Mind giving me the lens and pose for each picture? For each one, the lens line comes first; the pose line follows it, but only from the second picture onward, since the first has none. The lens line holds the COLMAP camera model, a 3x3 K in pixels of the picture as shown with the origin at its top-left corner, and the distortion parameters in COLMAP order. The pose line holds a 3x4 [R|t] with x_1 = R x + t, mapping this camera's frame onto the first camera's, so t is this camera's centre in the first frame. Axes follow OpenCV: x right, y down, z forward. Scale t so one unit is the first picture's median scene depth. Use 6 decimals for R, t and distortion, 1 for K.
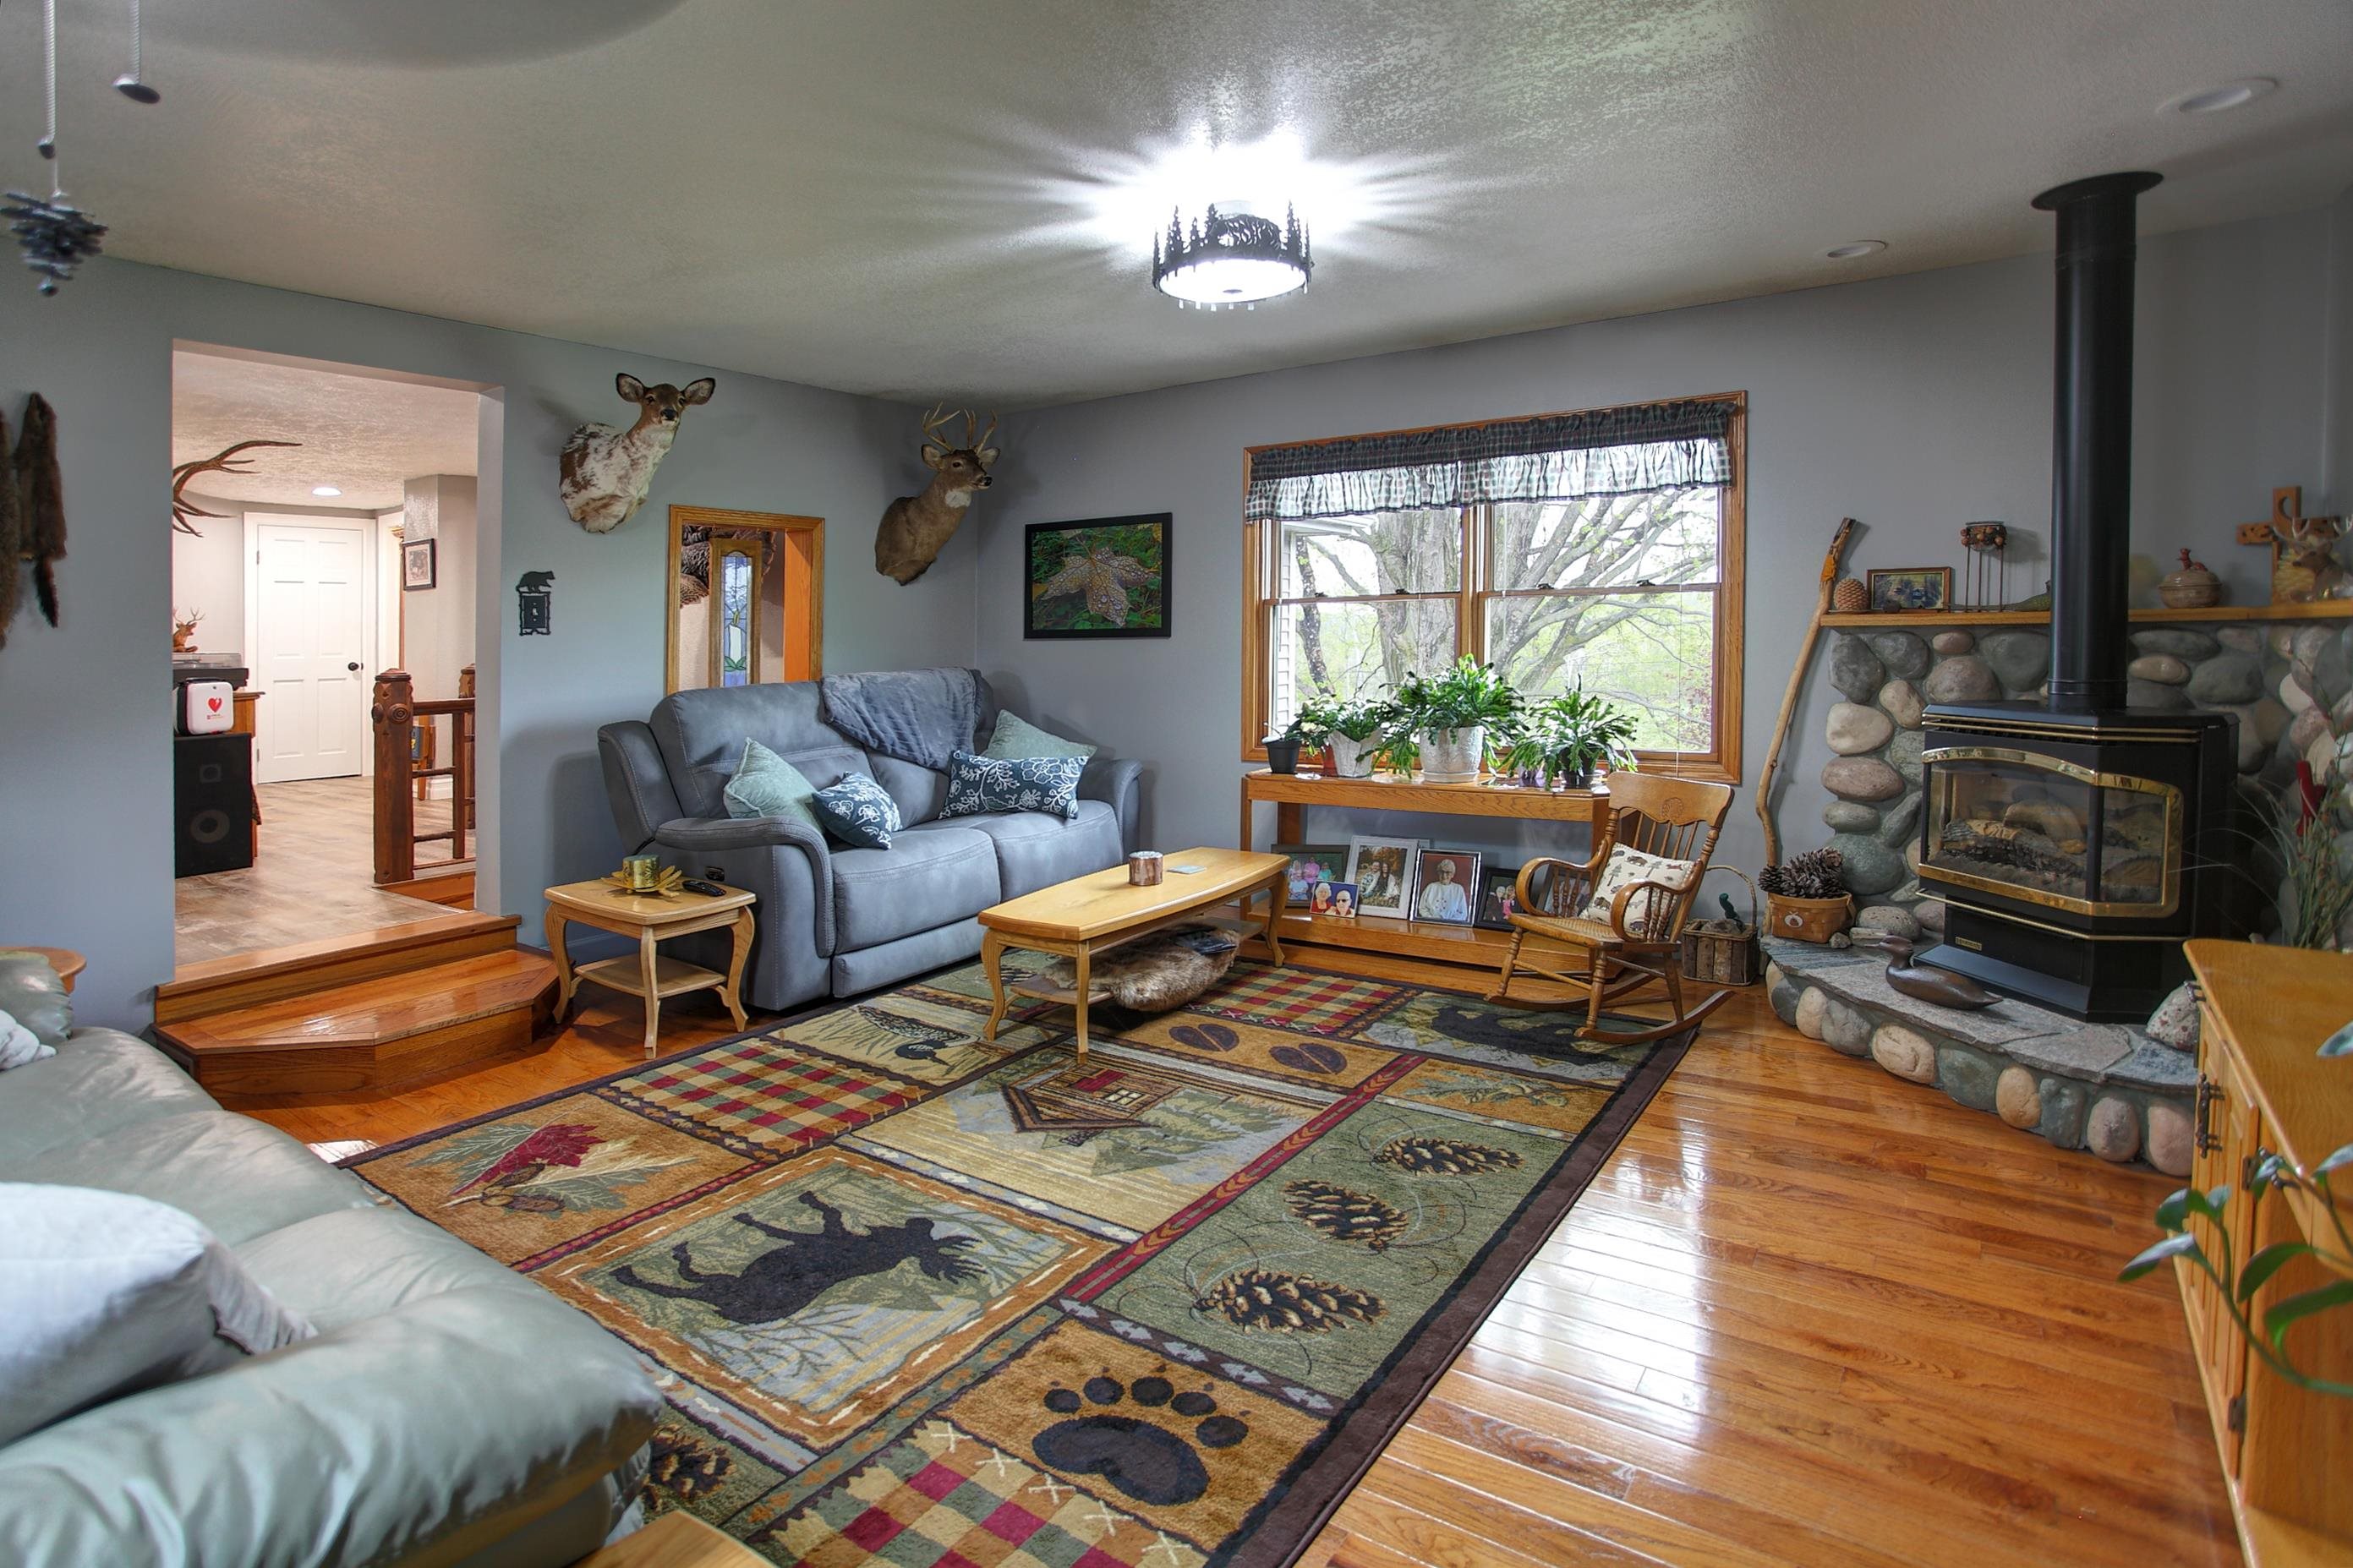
lens RADIAL K [[1246.0, 0, 1165.7], [0, 1246.0, 669.8], [0, 0, 1]] dist [-0.078070, 0.039409]
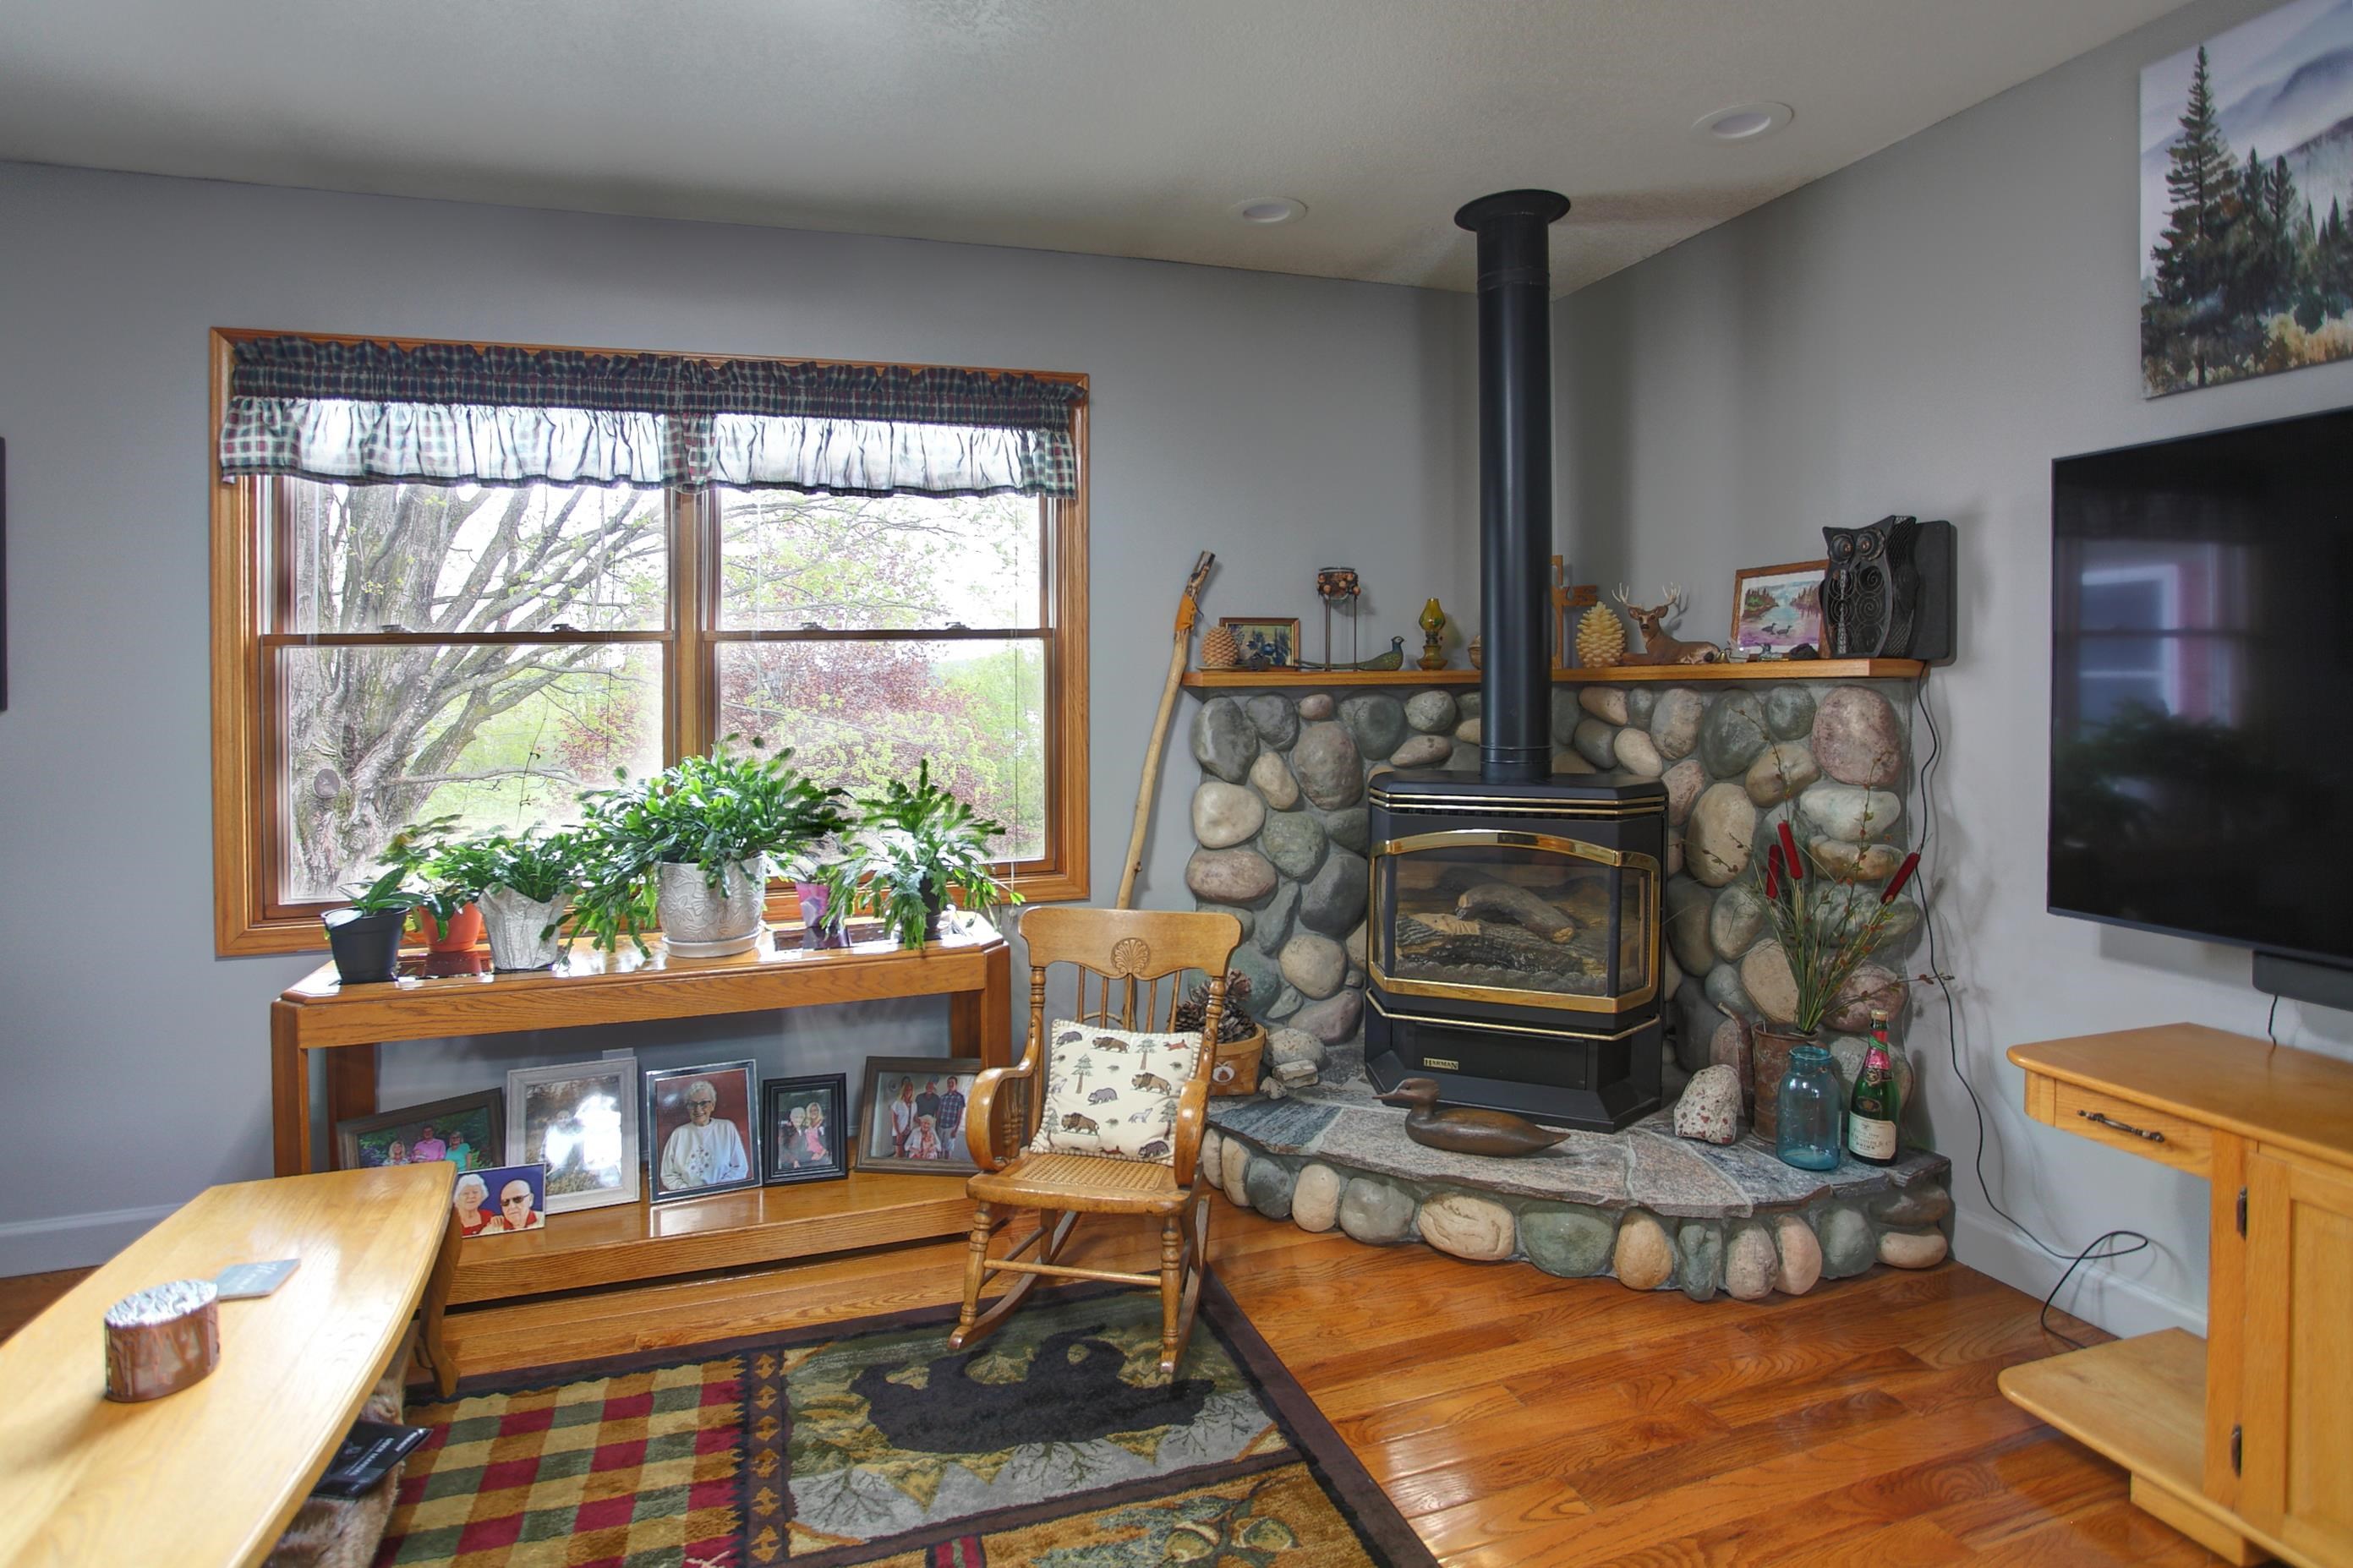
lens RADIAL K [[1237.9, 0, 1175.3], [0, 1237.9, 748.9], [0, 0, 1]] dist [-0.052295, -0.000155]
pose [[0.619881, -0.034218, 0.783949, -0.086525], [0.028155, 0.999375, 0.021358, -0.012099], [-0.784190, 0.008832, 0.620457, 0.471392]]
